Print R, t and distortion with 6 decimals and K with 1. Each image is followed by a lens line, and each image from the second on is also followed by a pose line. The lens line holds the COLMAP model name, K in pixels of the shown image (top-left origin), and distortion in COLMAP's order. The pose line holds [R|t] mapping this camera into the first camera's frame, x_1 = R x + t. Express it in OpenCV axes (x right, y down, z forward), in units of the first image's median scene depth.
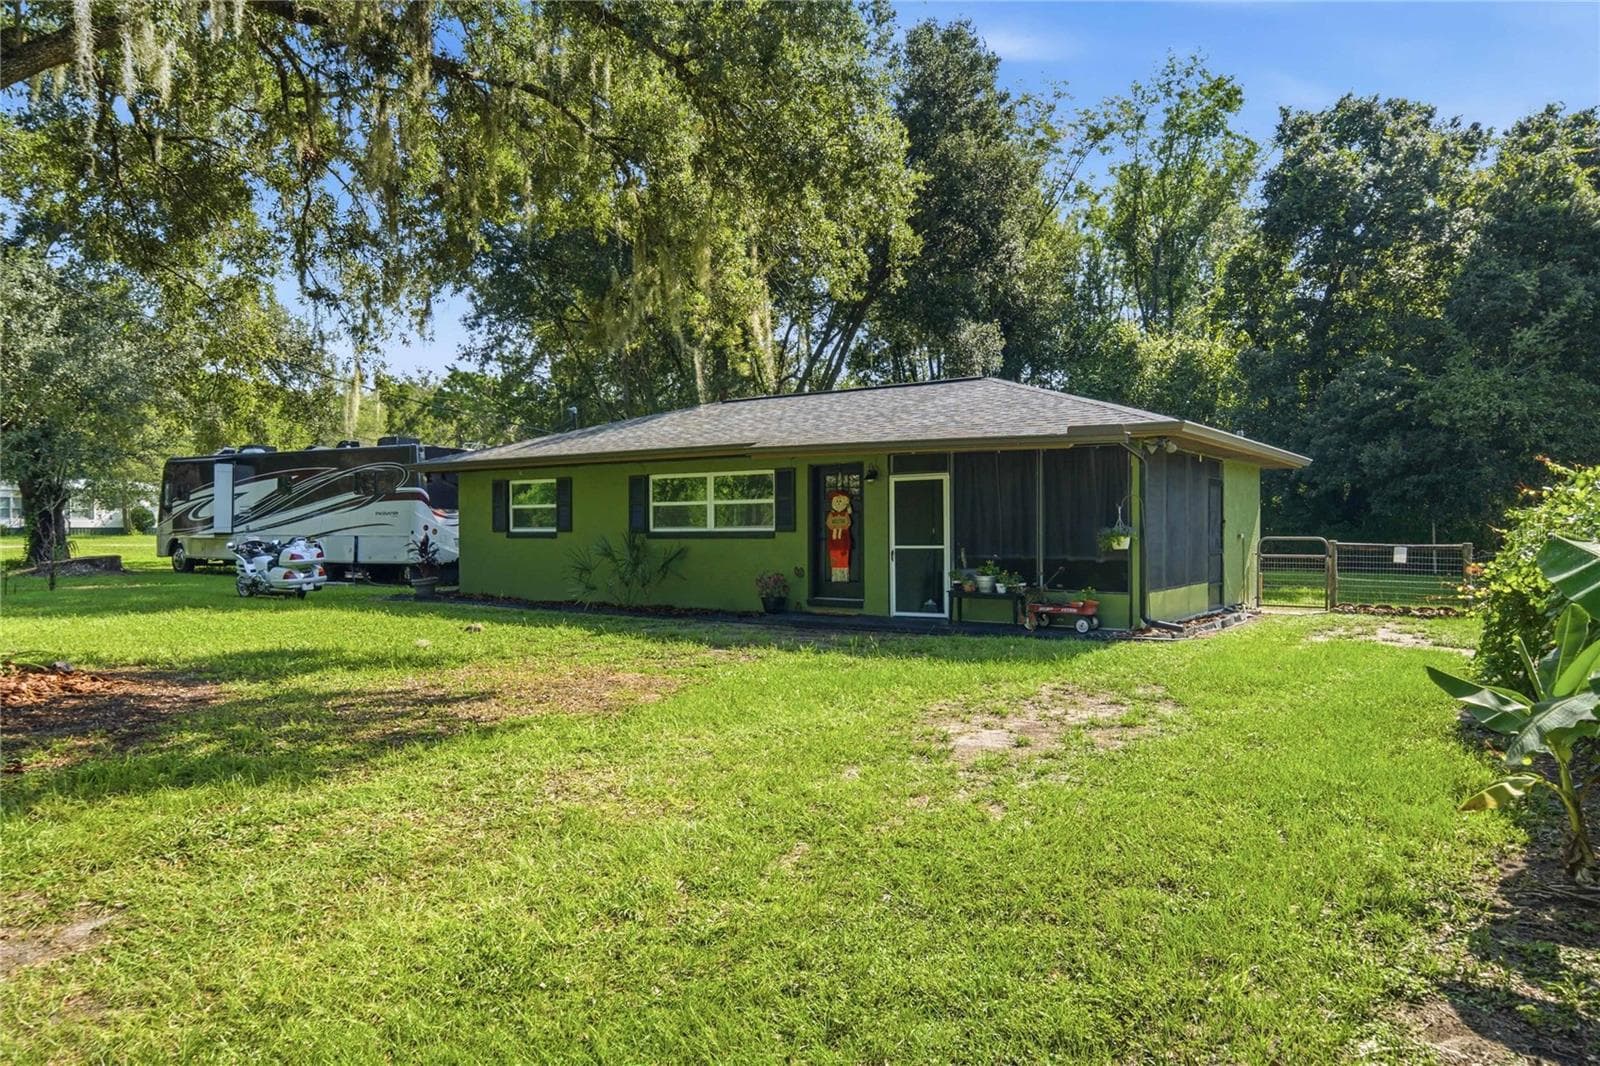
lens RADIAL K [[849.0, 0, 800.0], [0, 849.0, 533.0], [0, 0, 1]] dist [0.003126, 0.000754]
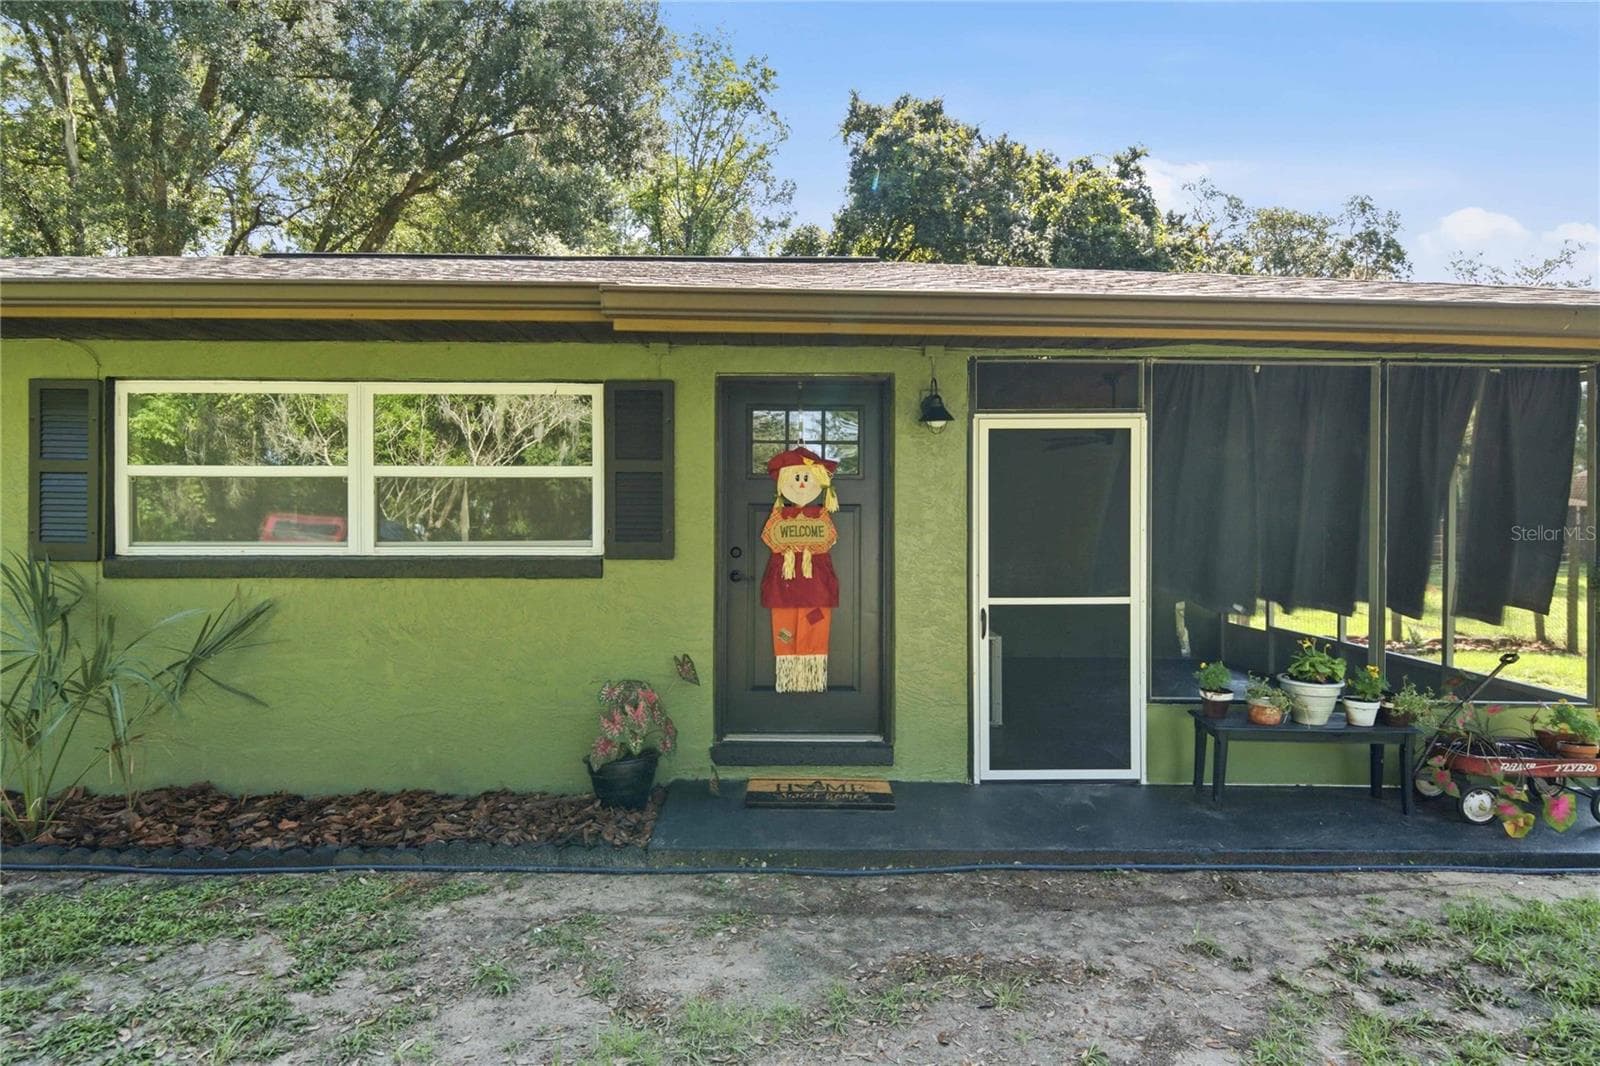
lens RADIAL K [[849.0, 0, 800.0], [0, 849.0, 533.0], [0, 0, 1]] dist [0.003126, 0.000754]
pose [[0.834305, 0.001283, 0.551302, -0.160465], [-0.004479, 0.999980, 0.004450, -0.014577], [-0.551286, -0.006182, 0.834294, 0.687947]]
